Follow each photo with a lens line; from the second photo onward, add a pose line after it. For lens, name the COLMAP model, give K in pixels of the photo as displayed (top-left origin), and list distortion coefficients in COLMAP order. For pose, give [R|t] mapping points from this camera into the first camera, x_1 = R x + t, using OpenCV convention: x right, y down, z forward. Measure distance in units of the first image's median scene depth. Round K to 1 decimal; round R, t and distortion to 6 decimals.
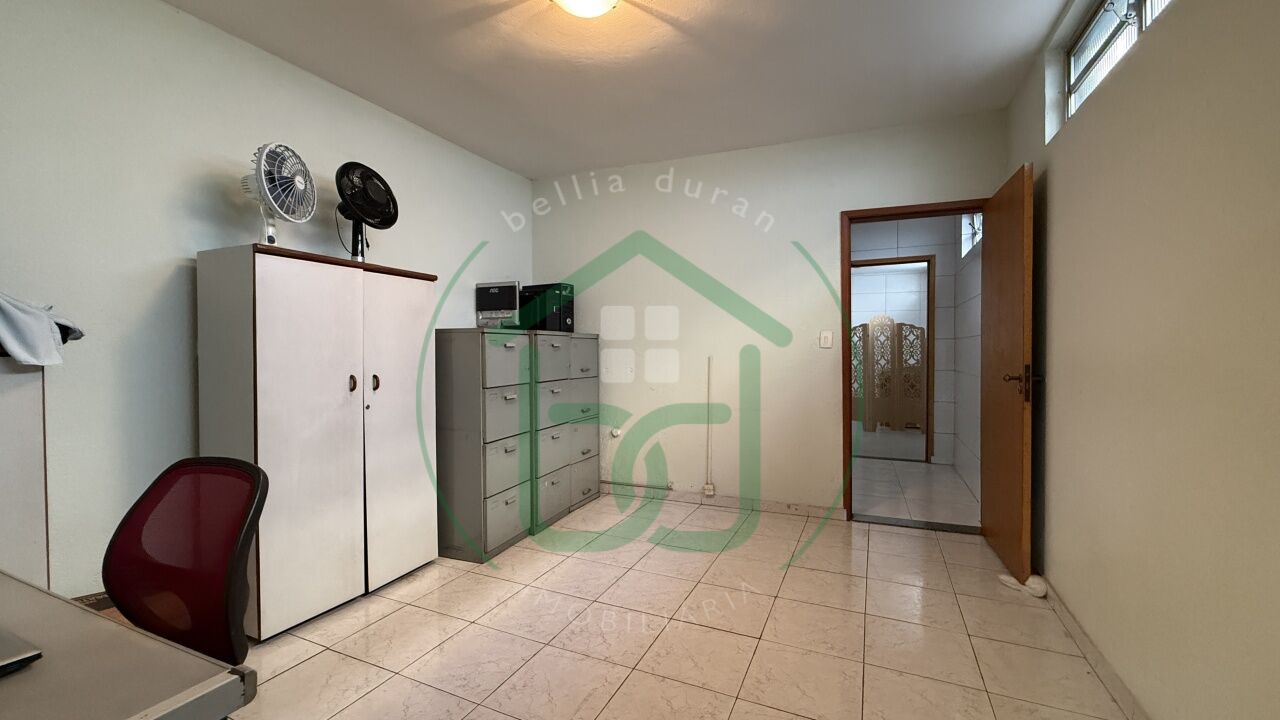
lens RADIAL K [[509.9, 0, 636.9], [0, 509.9, 360.2], [0, 0, 1]] dist [0.000487, 0.000006]
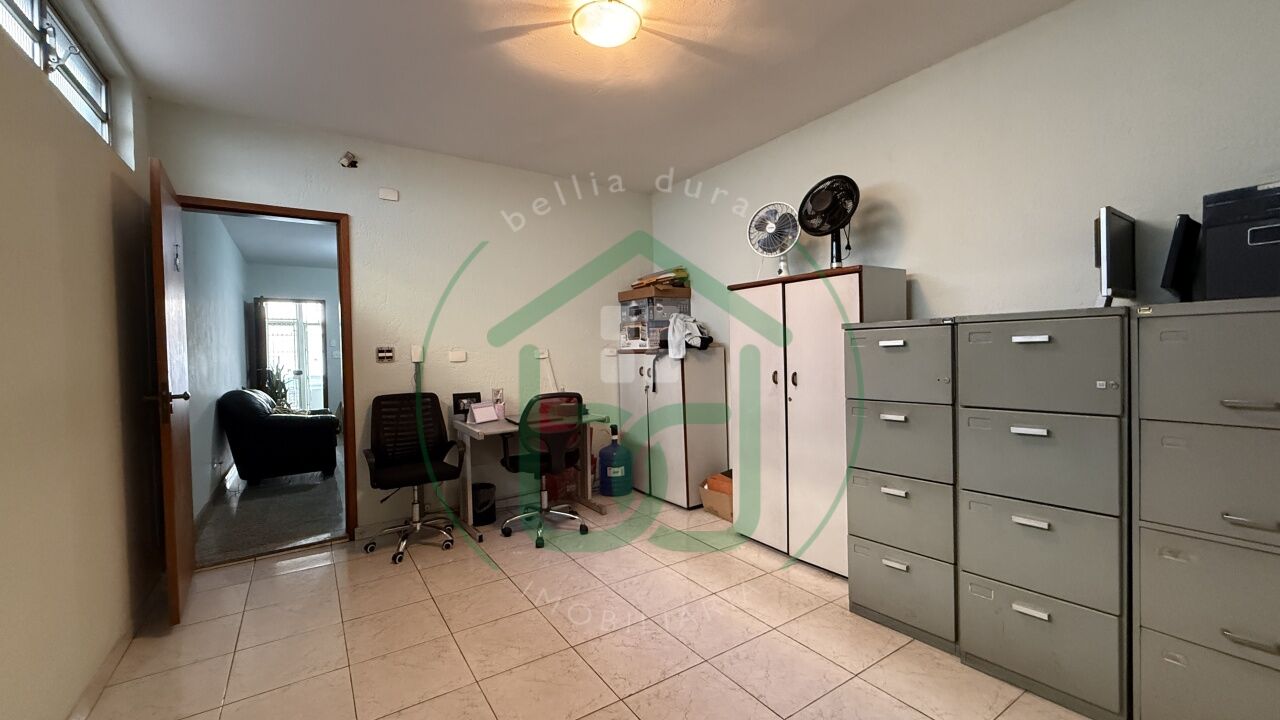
lens RADIAL K [[509.9, 0, 636.9], [0, 509.9, 360.2], [0, 0, 1]] dist [0.000487, 0.000006]
pose [[-0.529471, 0.036865, -0.847526, 0.465025], [0.011572, 0.999276, 0.036237, -0.032116], [0.848249, 0.009378, -0.529515, 0.945106]]
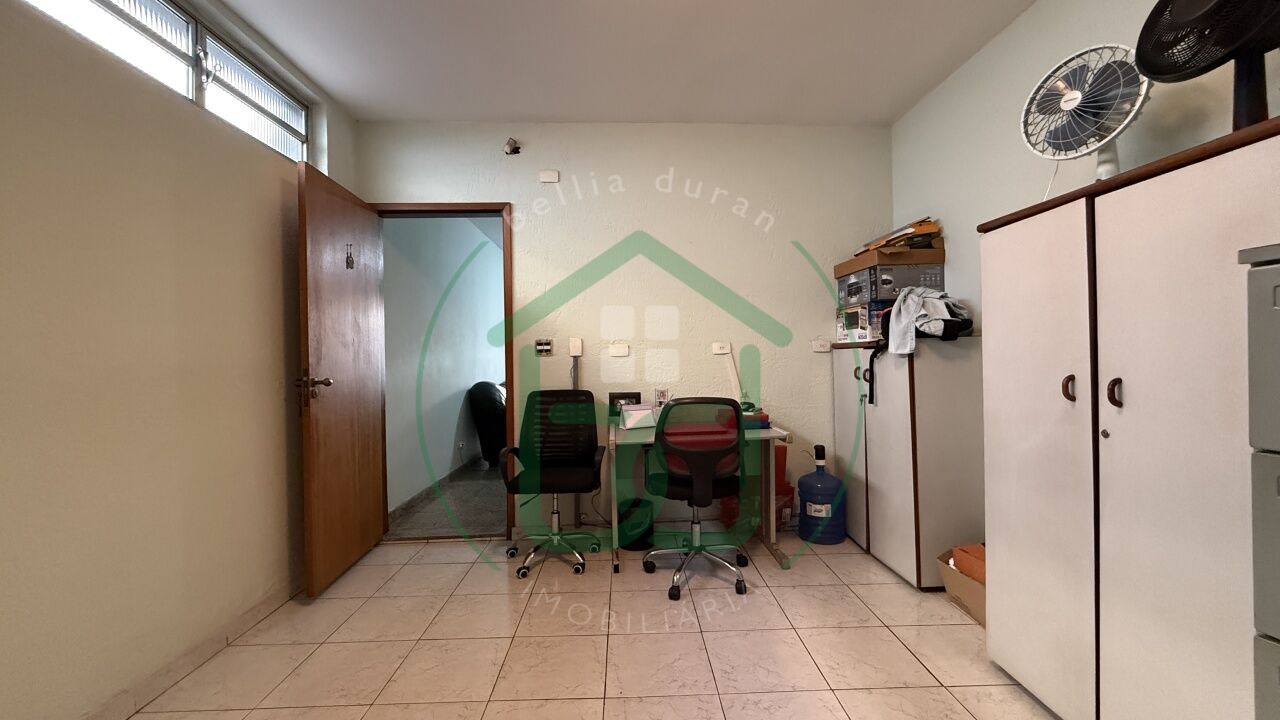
lens RADIAL K [[509.9, 0, 636.9], [0, 509.9, 360.2], [0, 0, 1]] dist [0.000487, 0.000006]
pose [[-0.898009, 0.023366, -0.439357, 0.134237], [0.014960, 0.999633, 0.022585, -0.007861], [0.439723, 0.013709, -0.898029, 0.914866]]
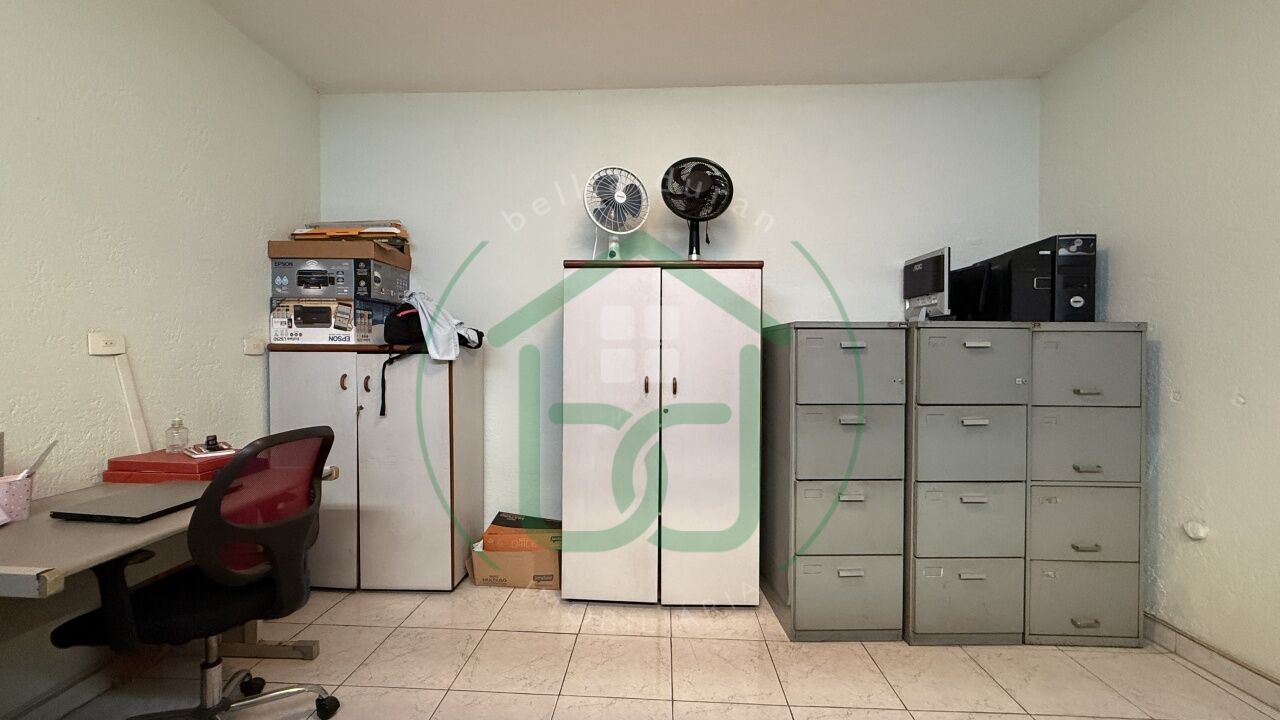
lens RADIAL K [[509.9, 0, 636.9], [0, 509.9, 360.2], [0, 0, 1]] dist [0.000487, 0.000006]
pose [[0.370963, 0.018568, -0.928462, 0.243634], [-0.023831, 0.999661, 0.010470, -0.008897], [0.928342, 0.018242, 0.371280, 0.423105]]
